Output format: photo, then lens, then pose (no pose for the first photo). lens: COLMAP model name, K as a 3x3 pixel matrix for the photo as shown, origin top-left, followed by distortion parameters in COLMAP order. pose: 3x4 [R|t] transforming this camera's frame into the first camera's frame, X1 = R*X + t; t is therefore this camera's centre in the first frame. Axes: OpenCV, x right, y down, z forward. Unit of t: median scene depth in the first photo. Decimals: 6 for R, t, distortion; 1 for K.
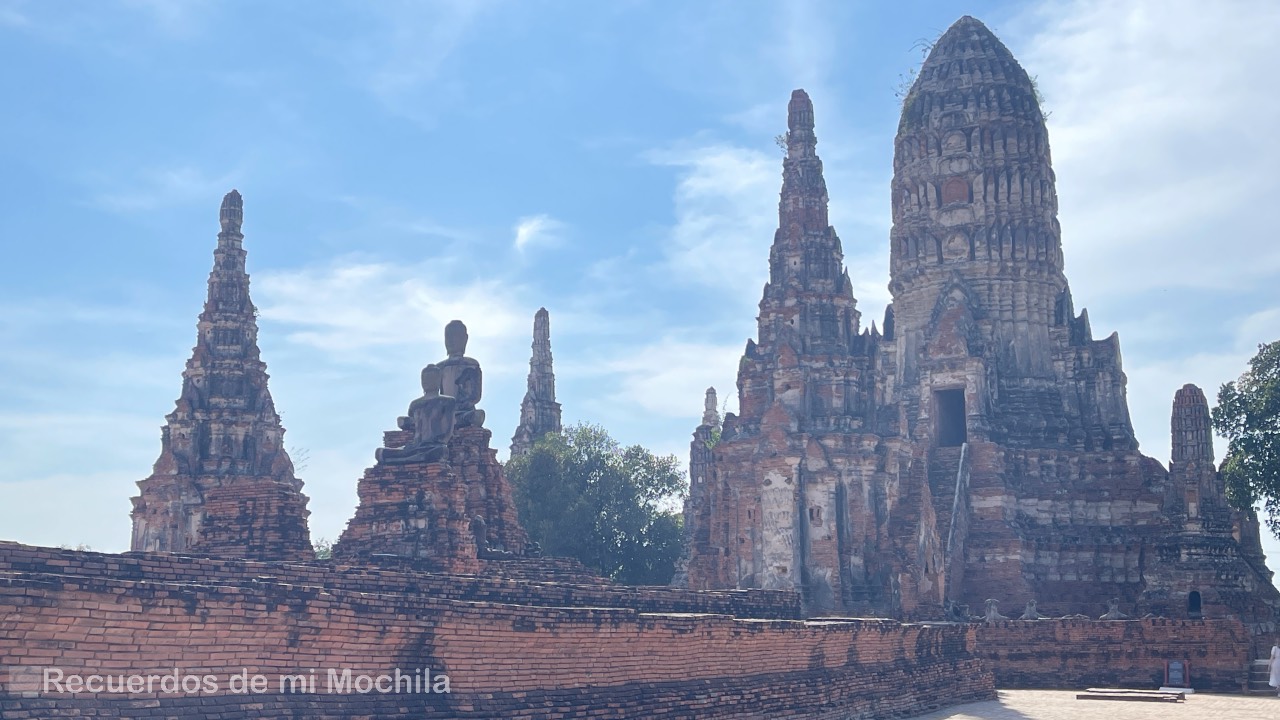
lens RADIAL K [[1402.8, 0, 640.0], [0, 1402.8, 360.0], [0, 0, 1]] dist [0.042820, -0.005838]
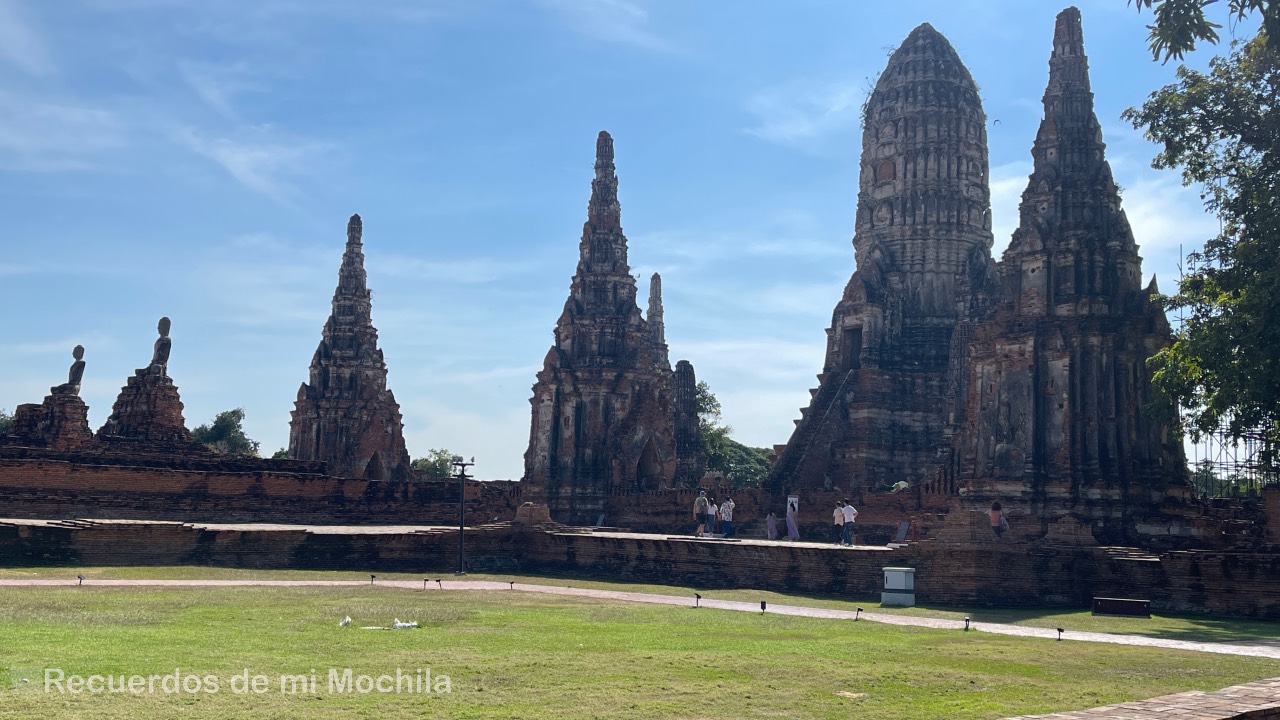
lens RADIAL K [[1240.2, 0, 640.0], [0, 1240.2, 360.0], [0, 0, 1]] dist [0.053528, -0.001544]
pose [[0.931597, -0.021691, -0.362846, 0.456599], [0.040307, 0.998226, 0.043815, -0.008343], [0.361252, -0.055443, 0.930818, -0.147032]]
